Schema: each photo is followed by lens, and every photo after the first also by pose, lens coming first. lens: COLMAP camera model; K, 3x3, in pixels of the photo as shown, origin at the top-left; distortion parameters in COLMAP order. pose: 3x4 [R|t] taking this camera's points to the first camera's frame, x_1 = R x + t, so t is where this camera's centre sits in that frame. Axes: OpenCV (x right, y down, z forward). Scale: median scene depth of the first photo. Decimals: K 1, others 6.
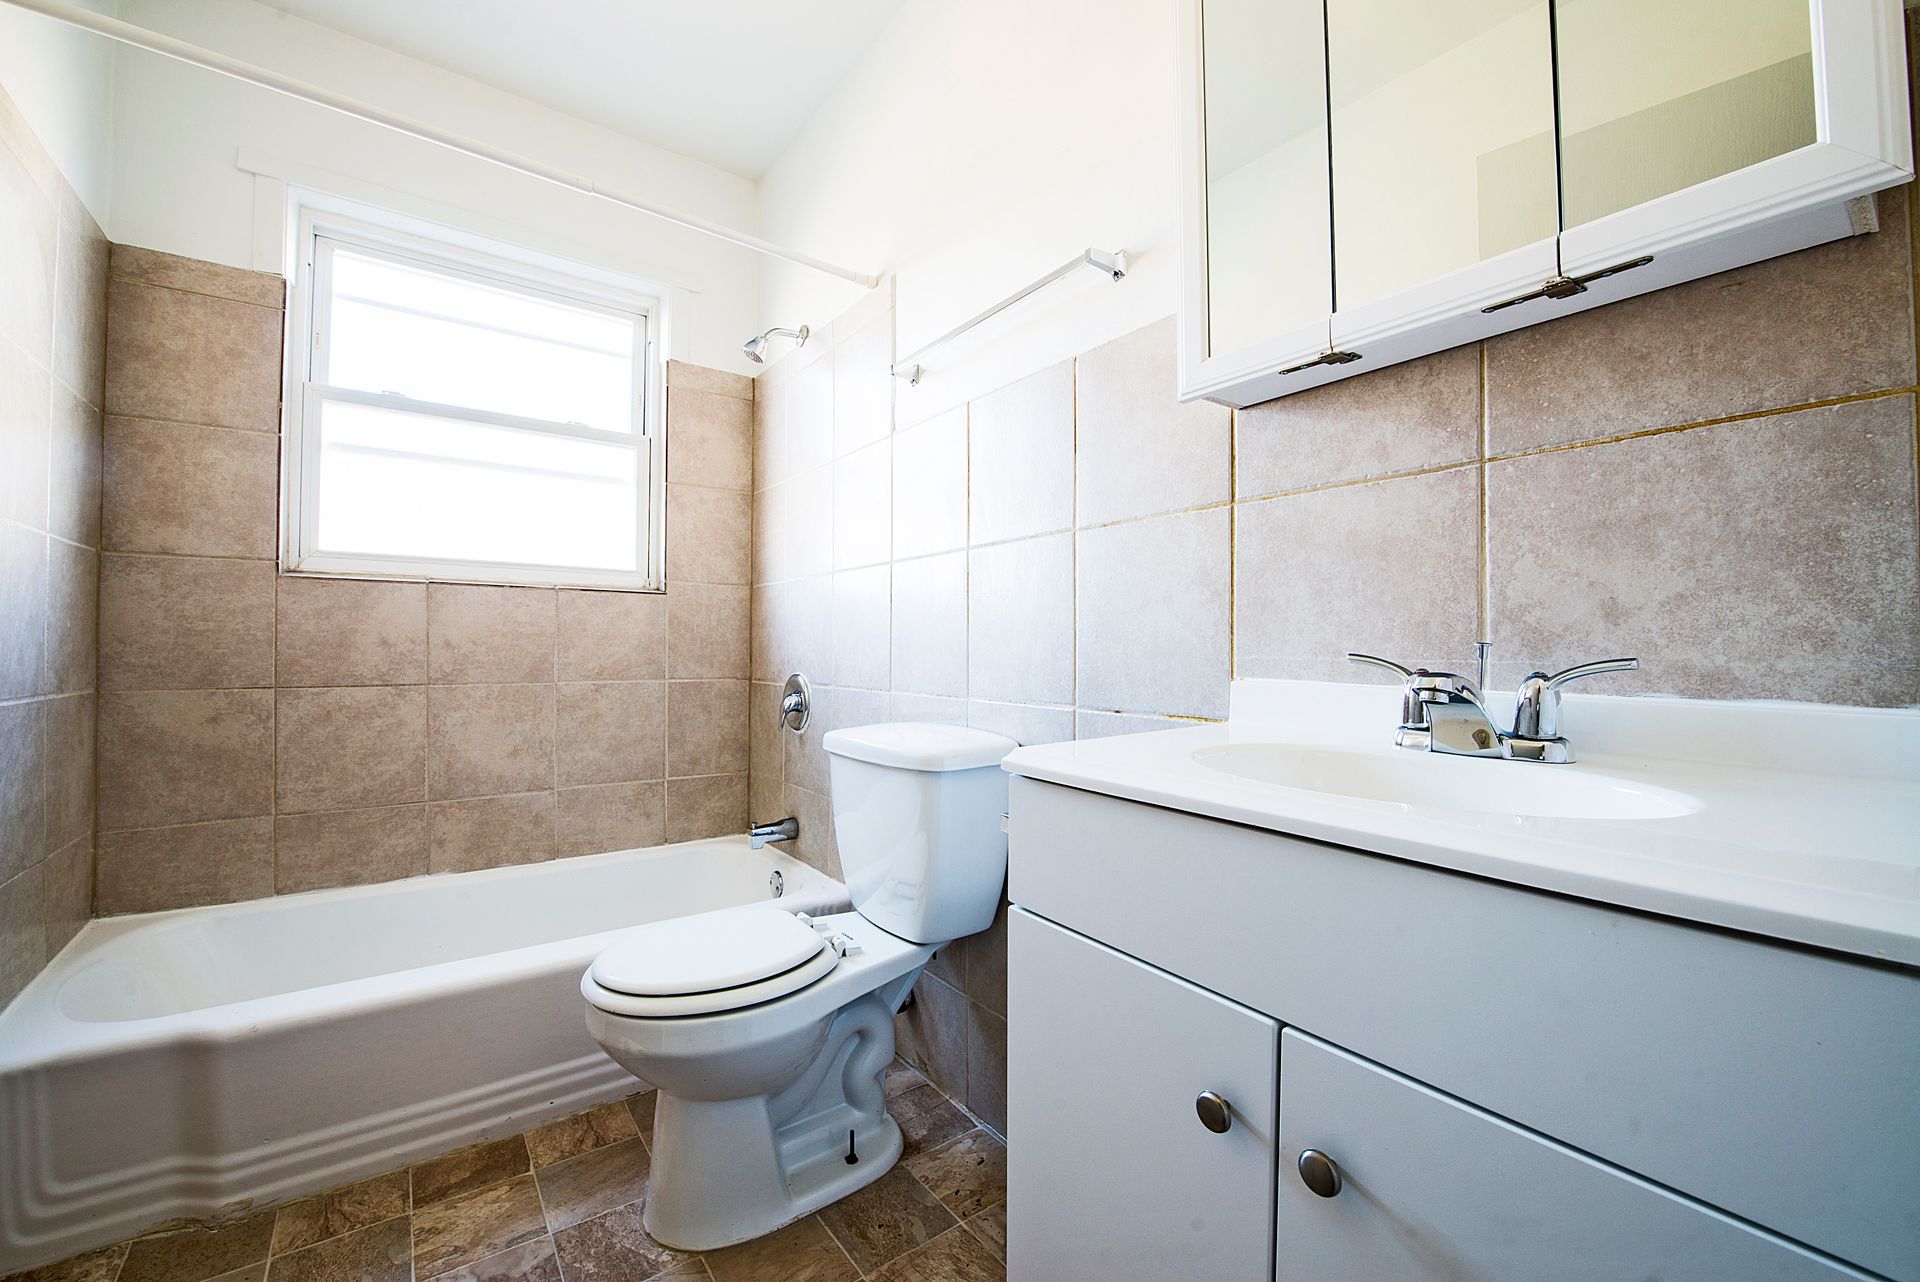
lens RADIAL K [[742.6, 0, 952.8], [0, 742.6, 641.1], [0, 0, 1]] dist [-0.018986, -0.003019]
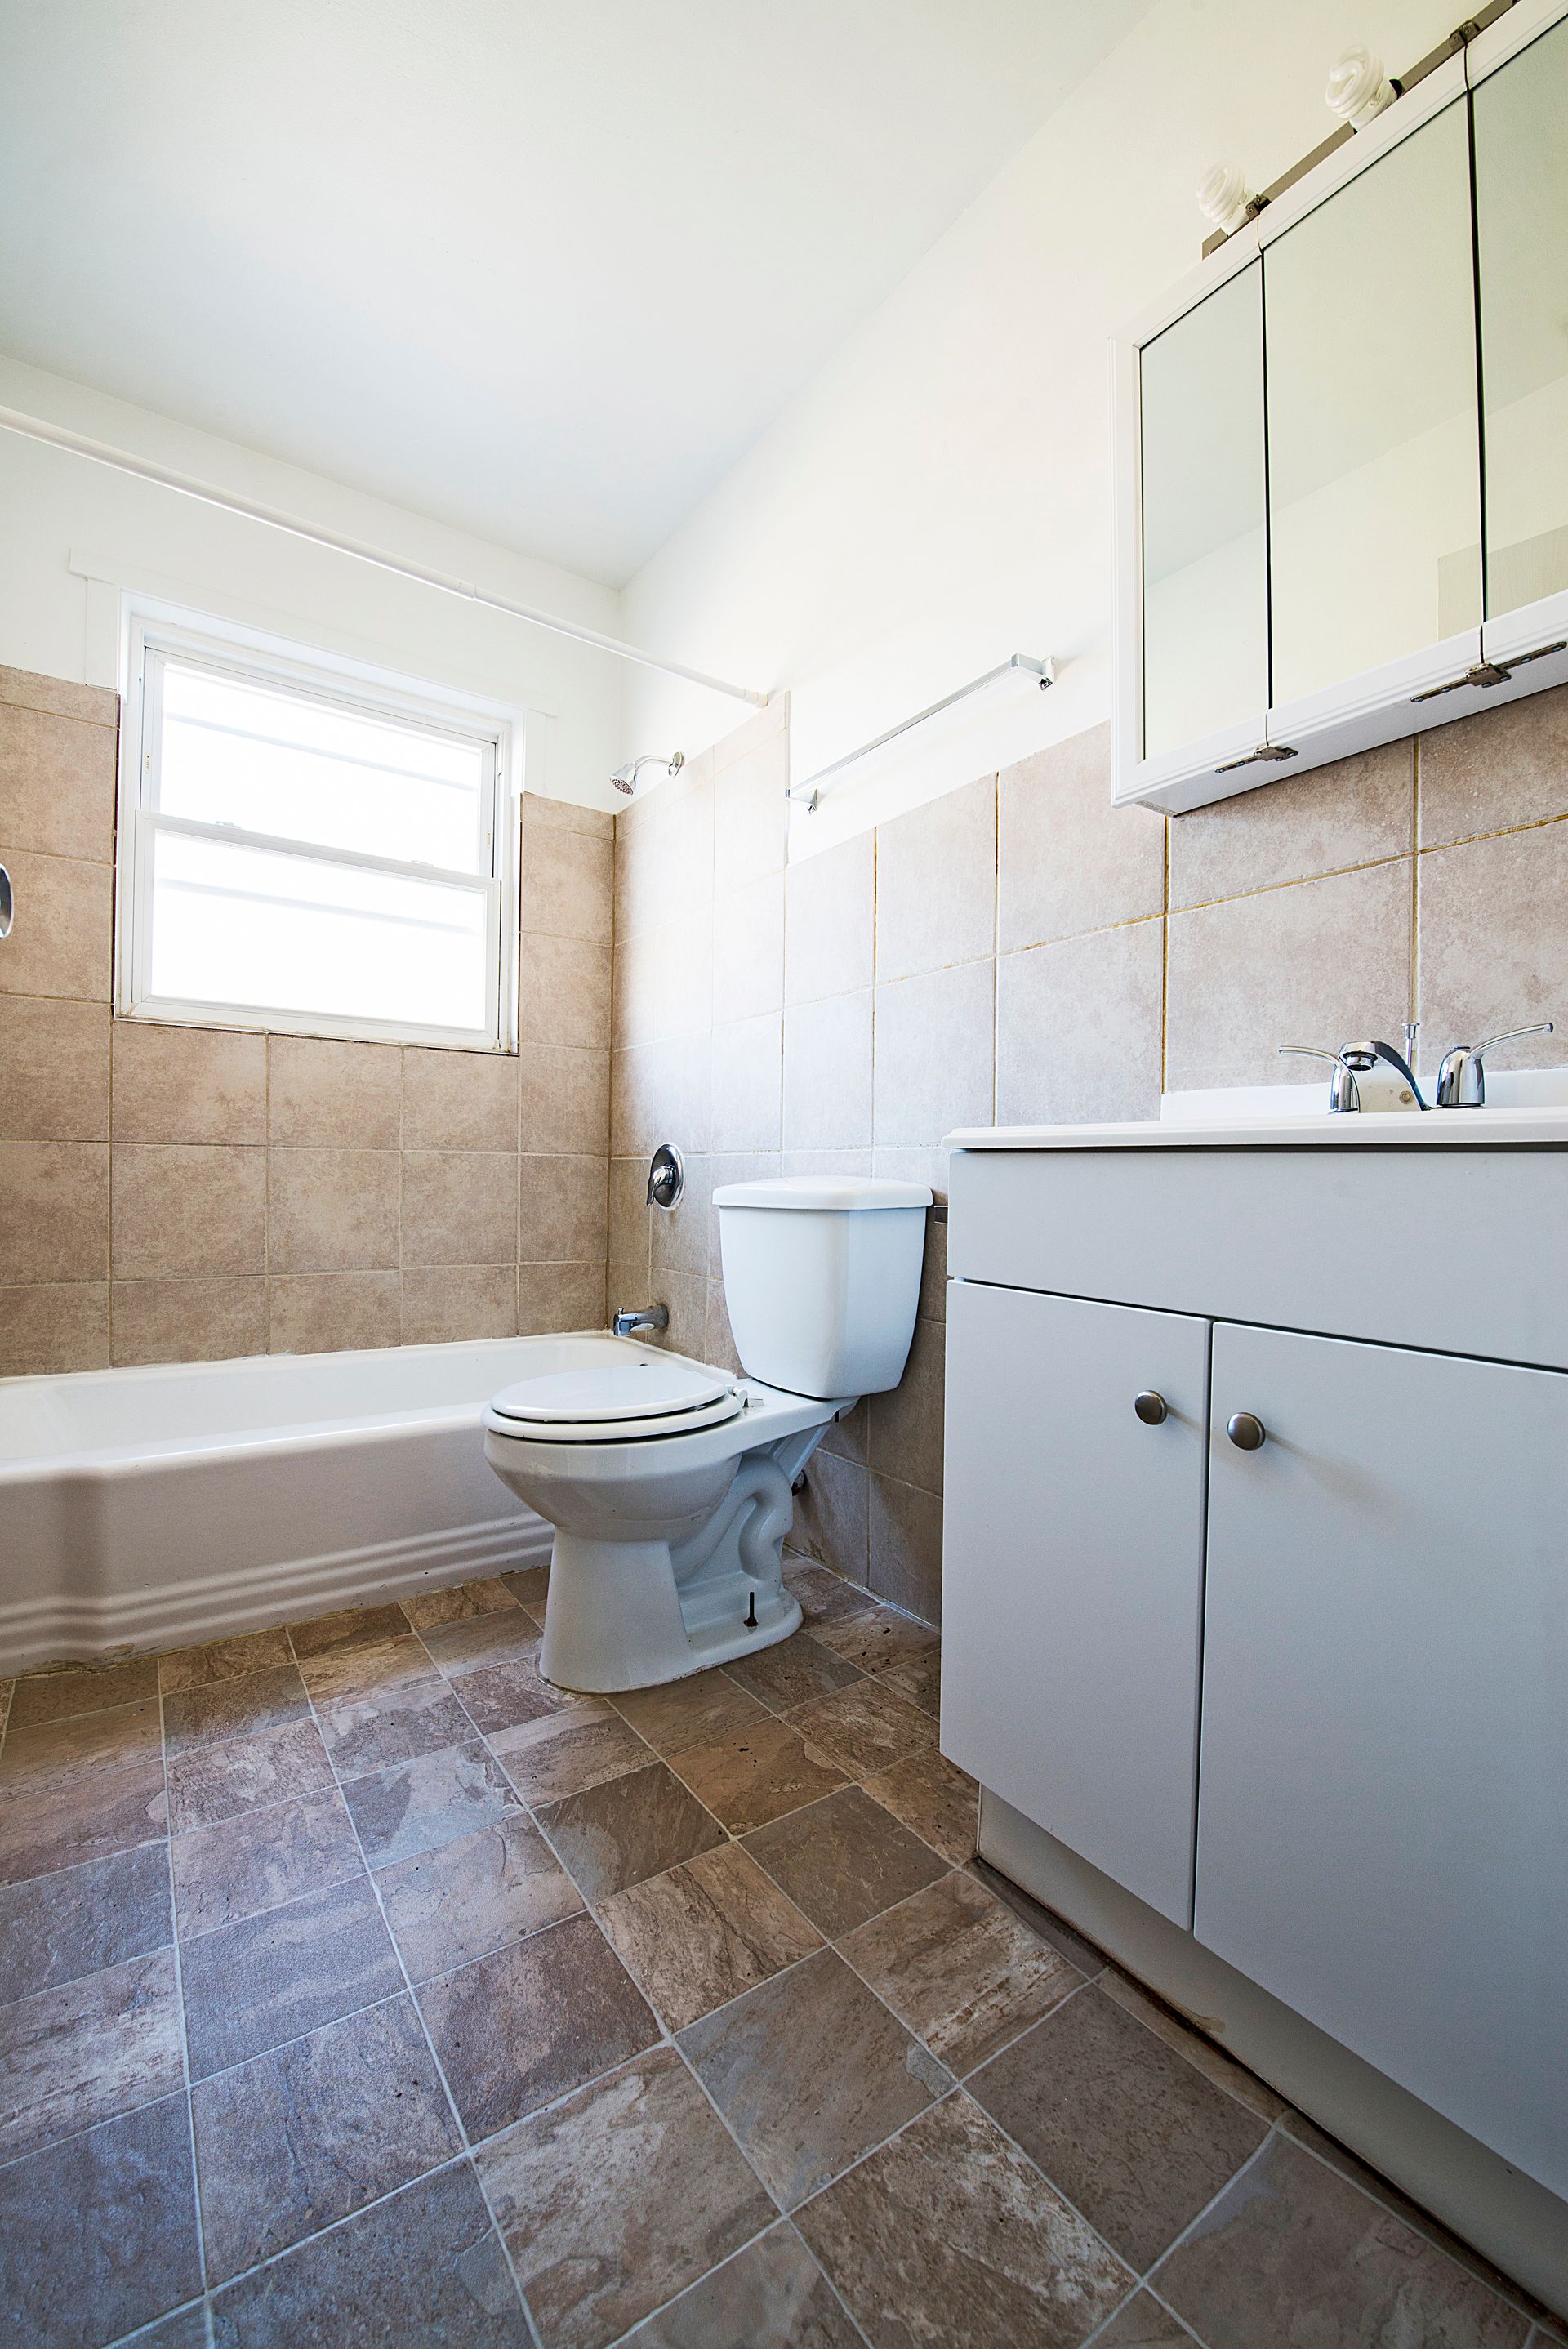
lens RADIAL K [[908.5, 0, 792.8], [0, 908.5, 1177.1], [0, 0, 1]] dist [-0.018986, -0.003019]
pose [[0.999850, 0.007948, -0.015418, -0.064725], [-0.007733, 0.999873, 0.013935, 0.104745], [0.015526, -0.013813, 0.999784, -0.143510]]
